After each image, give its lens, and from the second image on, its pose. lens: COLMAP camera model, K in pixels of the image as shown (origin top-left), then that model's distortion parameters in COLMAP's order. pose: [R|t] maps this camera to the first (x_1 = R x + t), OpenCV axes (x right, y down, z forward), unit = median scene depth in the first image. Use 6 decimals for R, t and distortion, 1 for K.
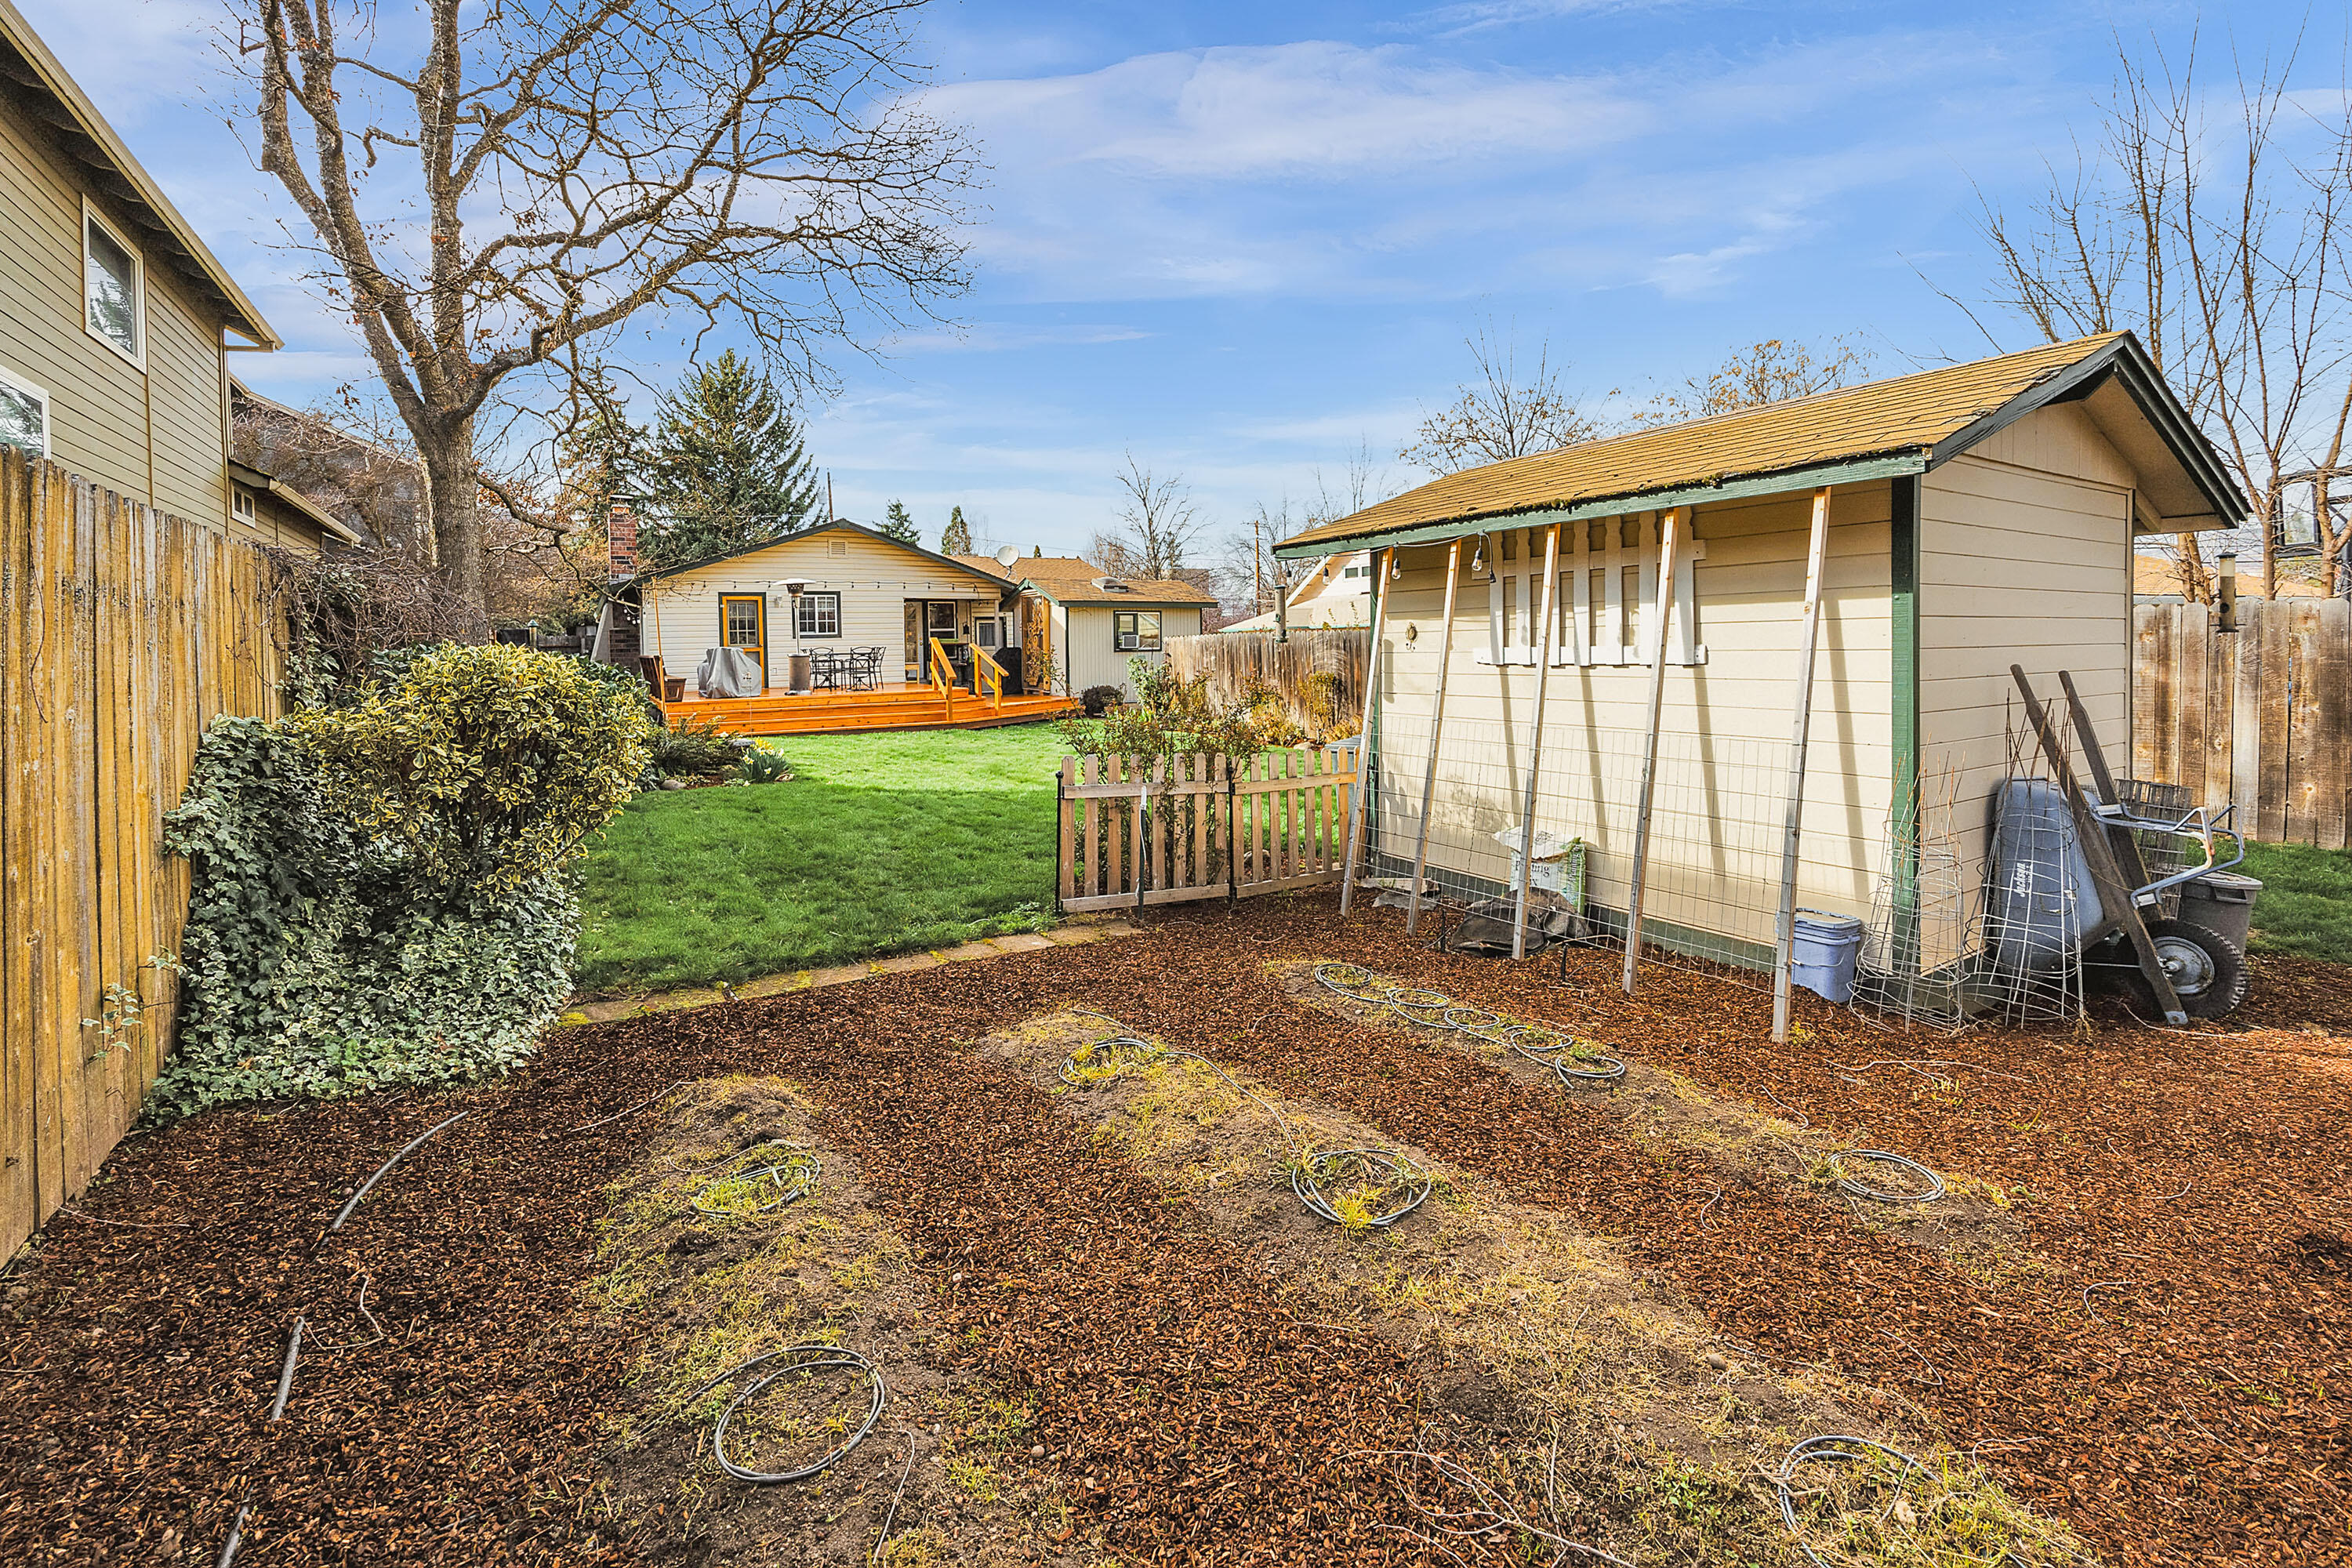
lens RADIAL K [[1054.5, 0, 1185.6], [0, 1054.5, 657.3], [0, 0, 1]] dist [0.025427, -0.000206]
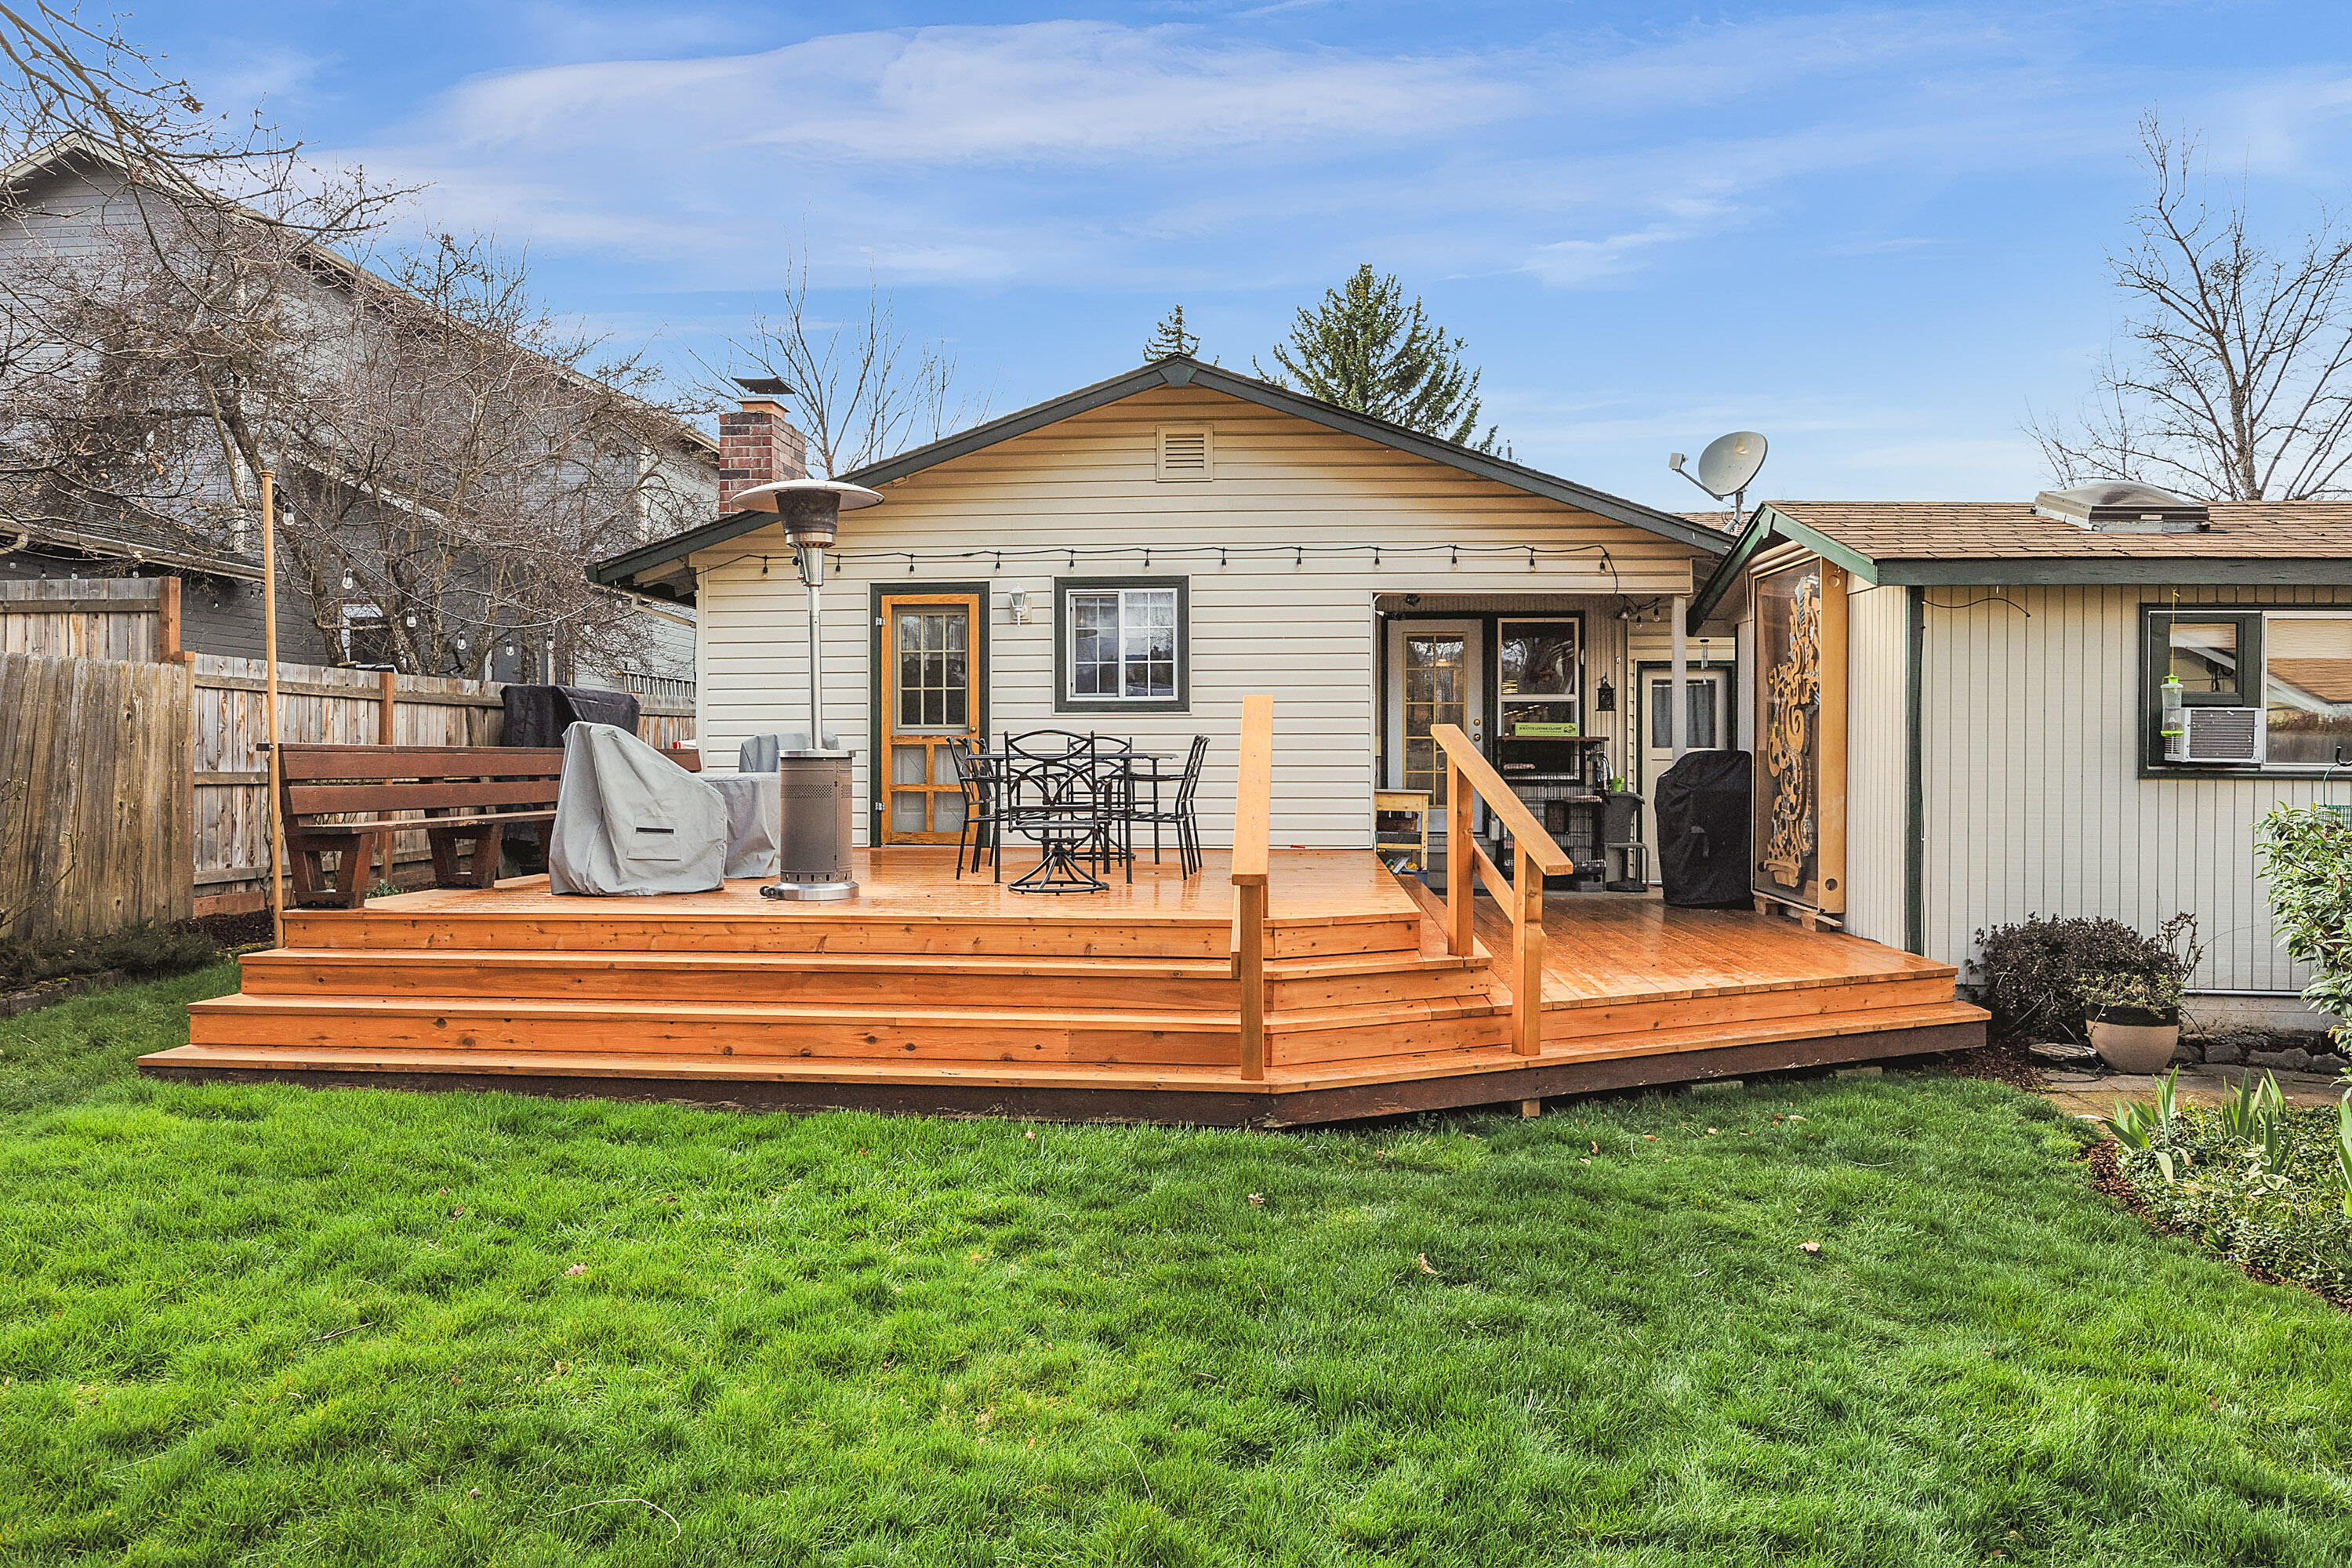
lens RADIAL K [[1421.9, 0, 1187.3], [0, 1421.9, 759.9], [0, 0, 1]] dist [0.000656, -0.000475]
pose [[0.811051, 0.022695, -0.584536, -0.053596], [-0.026615, 0.999644, 0.001884, -0.003550], [0.584370, 0.014029, 0.811366, 0.611255]]
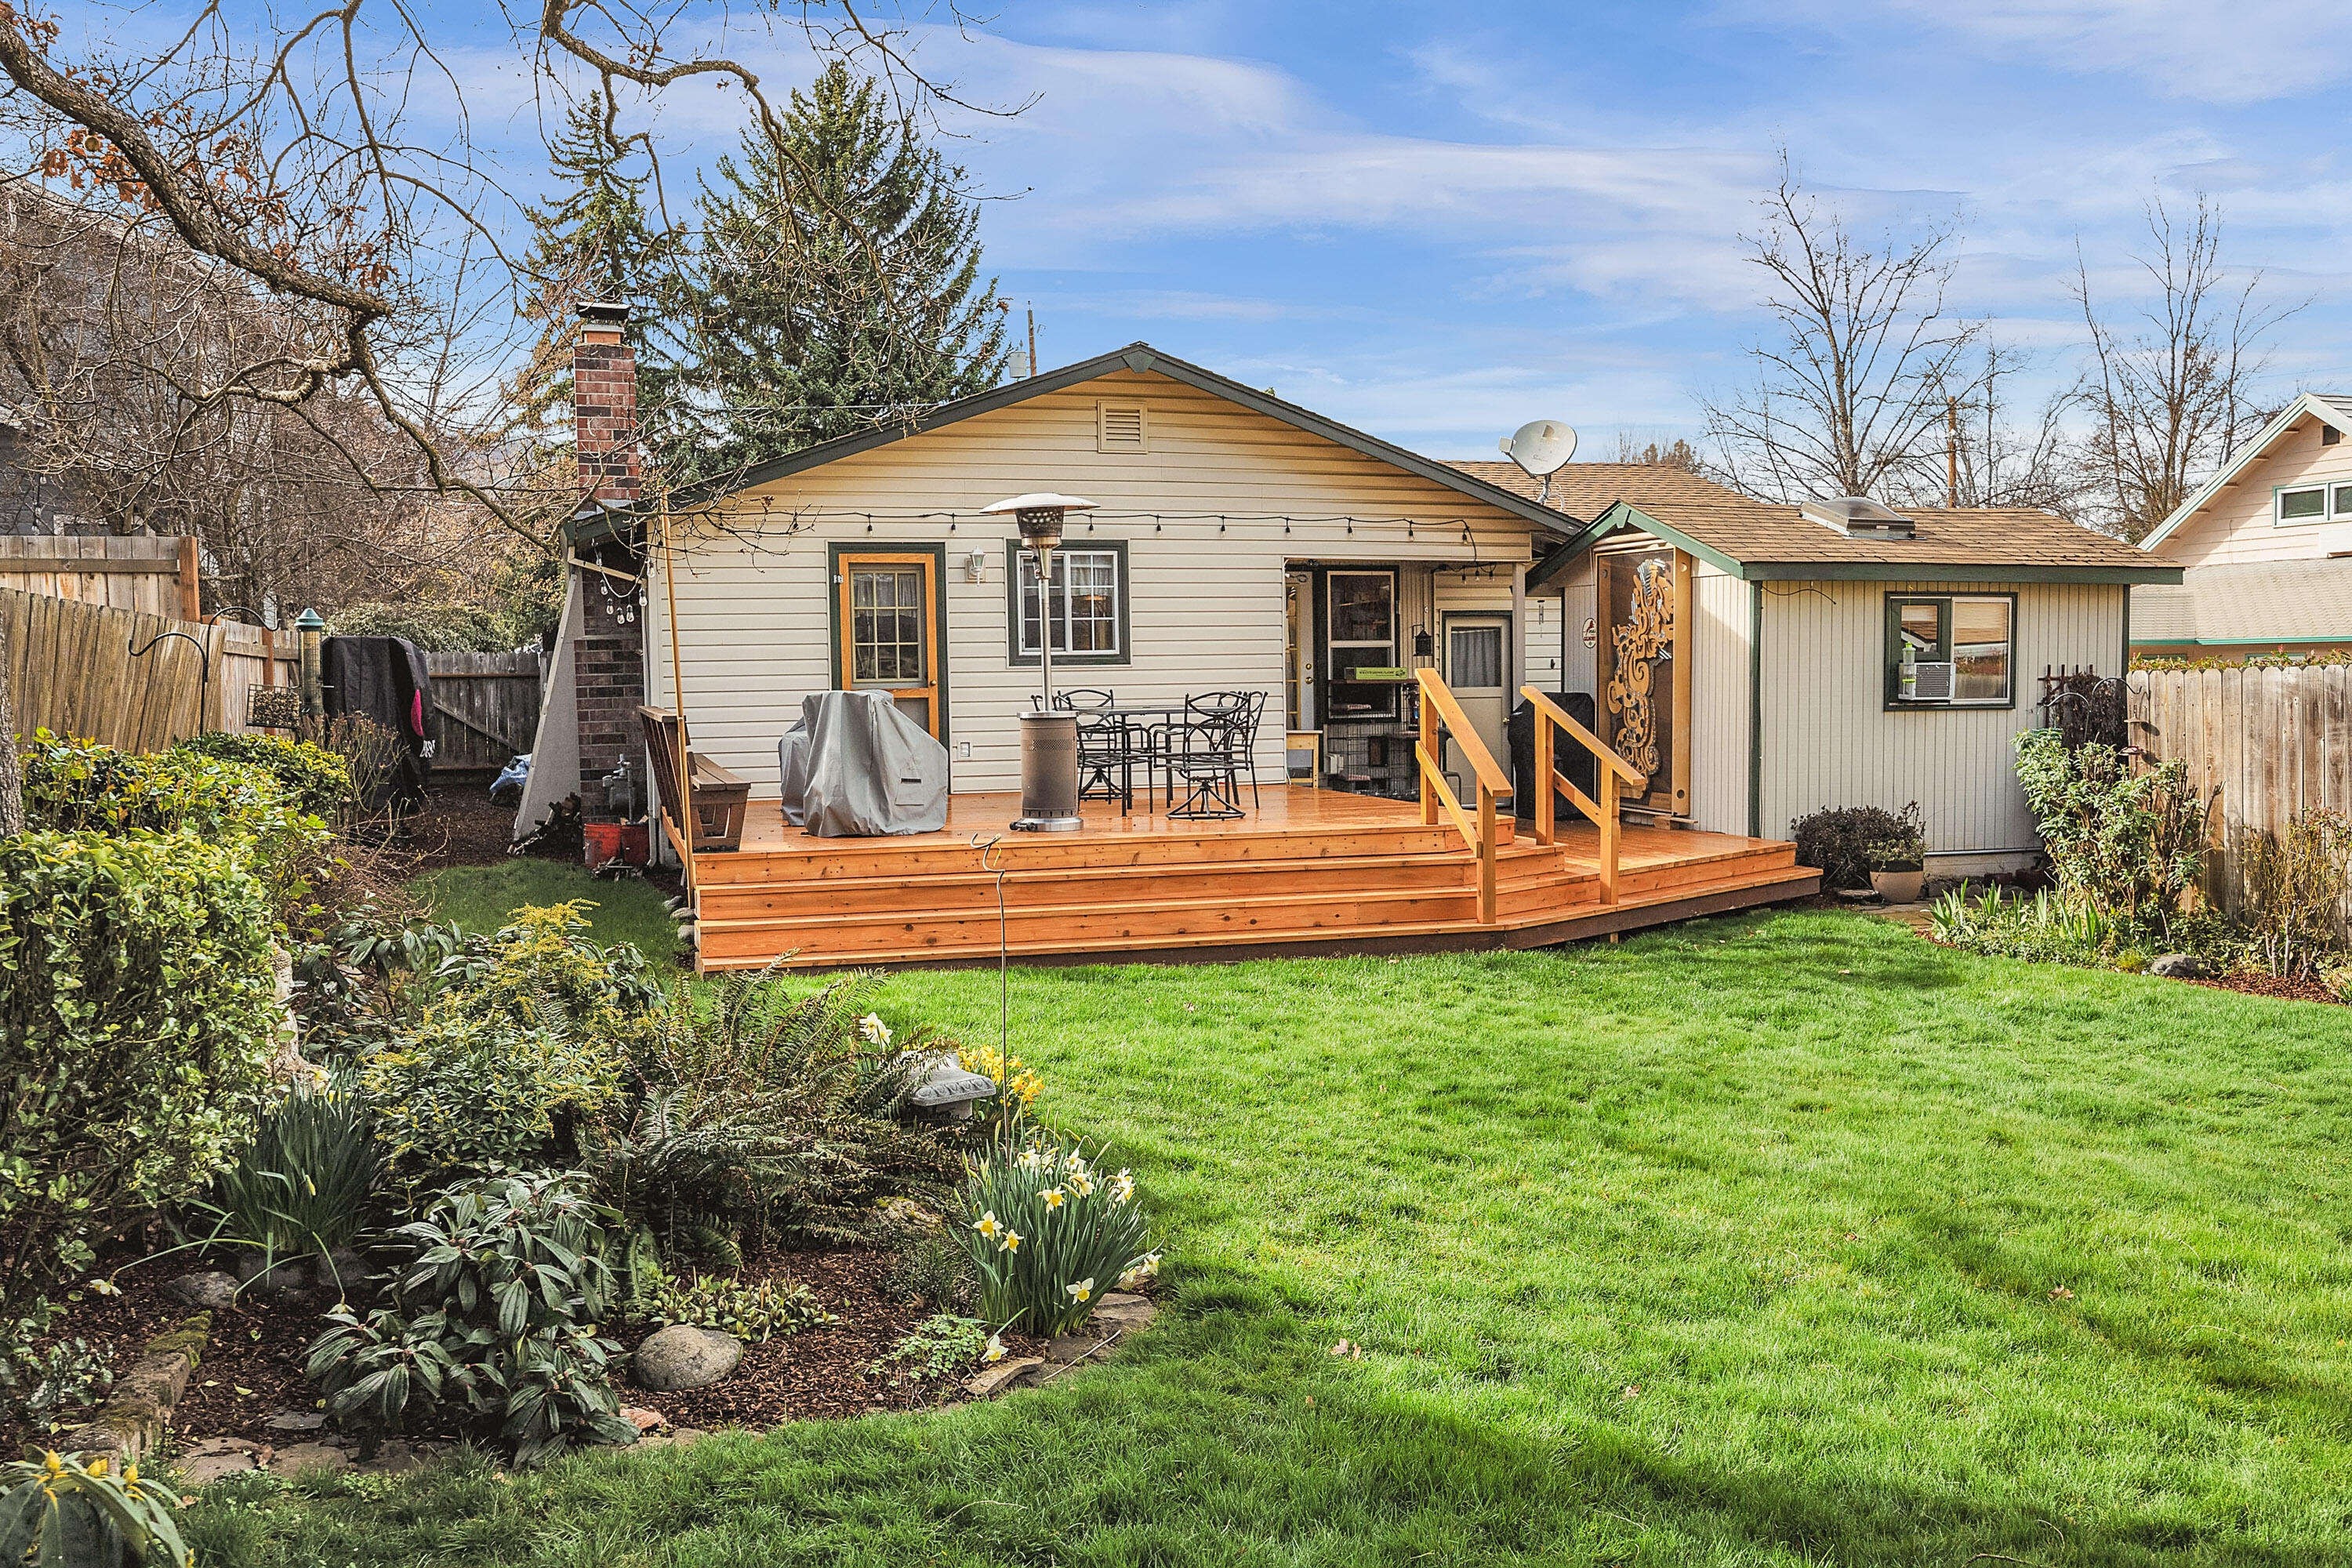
lens RADIAL K [[1991.3, 0, 1176.0], [0, 1991.3, 784.0], [0, 0, 1]] dist [-0.006219, 0.182666]
pose [[0.972950, 0.020564, -0.230099, -0.141446], [-0.010298, 0.998901, 0.045728, -0.008207], [0.230787, -0.042122, 0.972092, 0.303777]]
